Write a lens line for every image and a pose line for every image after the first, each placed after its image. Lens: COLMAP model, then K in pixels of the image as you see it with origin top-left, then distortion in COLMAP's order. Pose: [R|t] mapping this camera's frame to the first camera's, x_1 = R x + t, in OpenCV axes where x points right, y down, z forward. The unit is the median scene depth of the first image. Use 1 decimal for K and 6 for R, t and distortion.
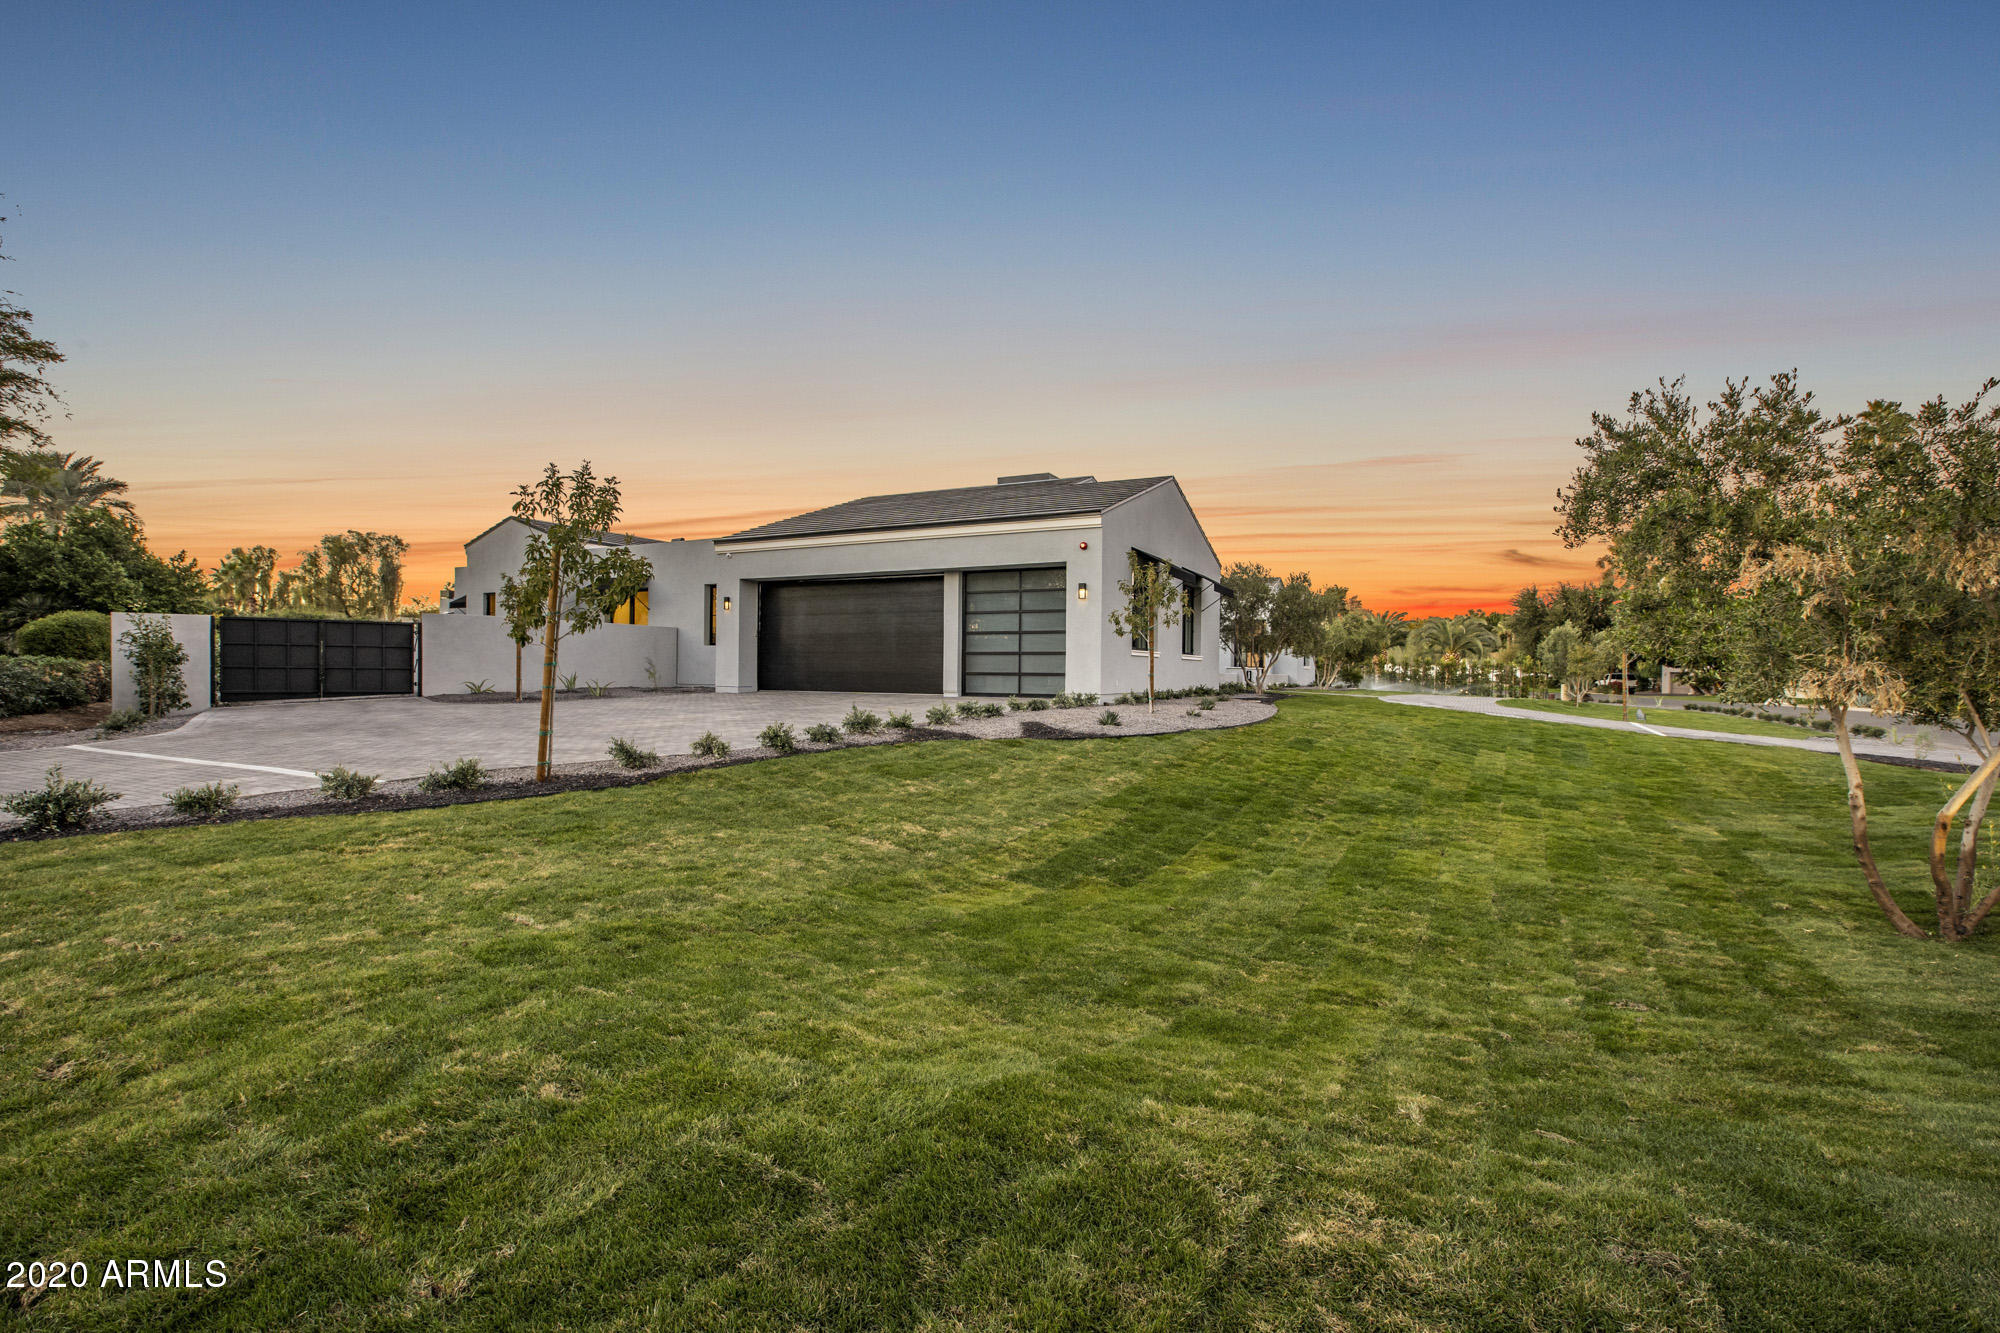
lens RADIAL K [[927.2, 0, 1005.3], [0, 927.2, 675.1], [0, 0, 1]] dist [-0.040205, 0.011777]
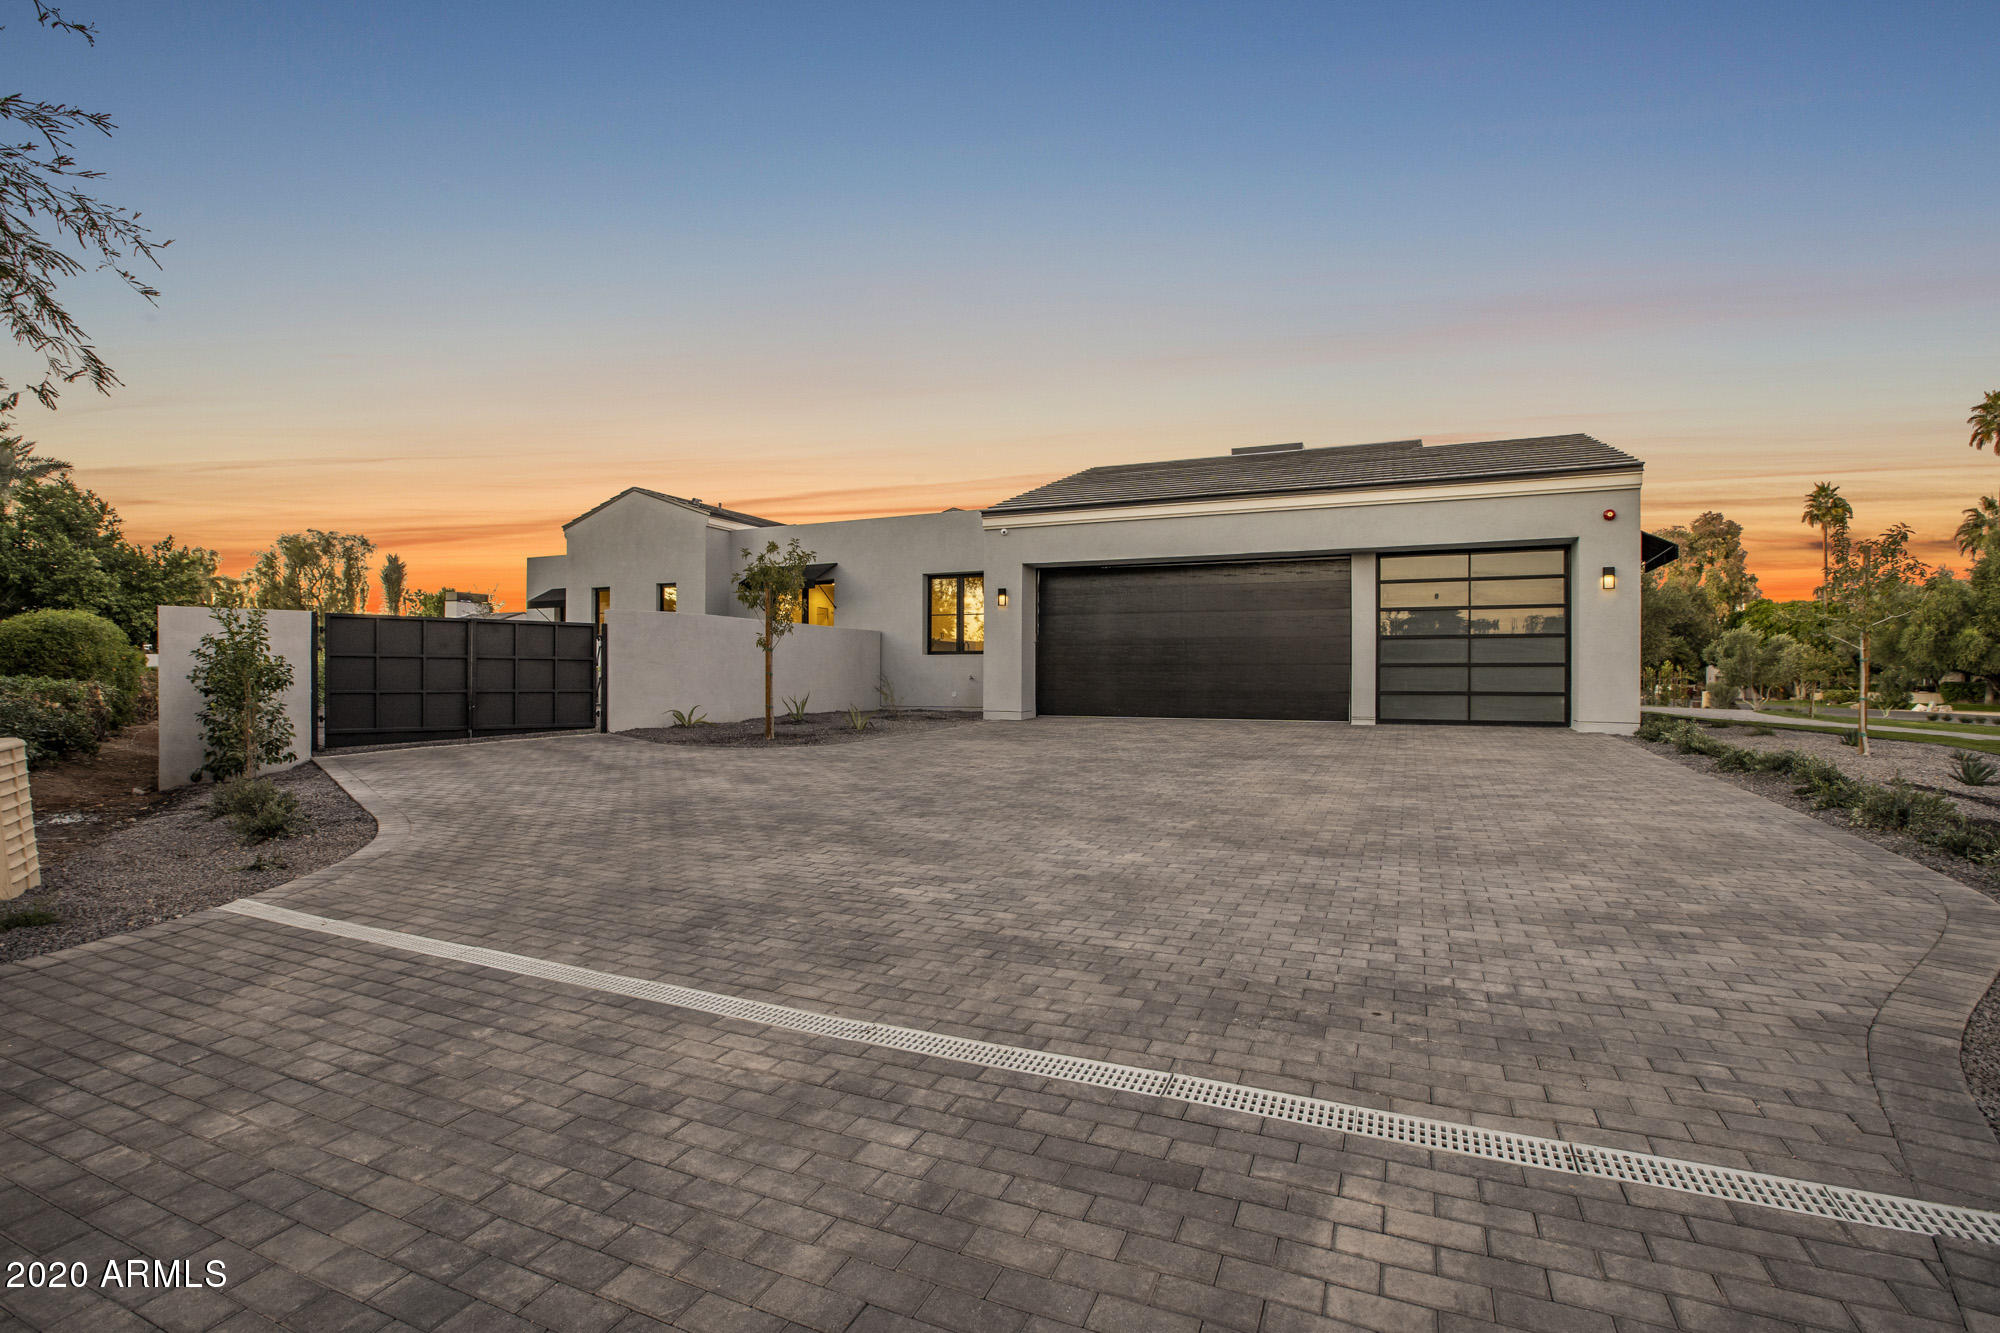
lens RADIAL K [[927.2, 0, 1005.3], [0, 927.2, 675.1], [0, 0, 1]] dist [-0.040205, 0.011777]
pose [[0.998618, -0.005932, 0.052229, -0.338827], [0.006329, 0.999952, -0.007450, -0.010855], [-0.052182, 0.007770, 0.998607, 0.270793]]
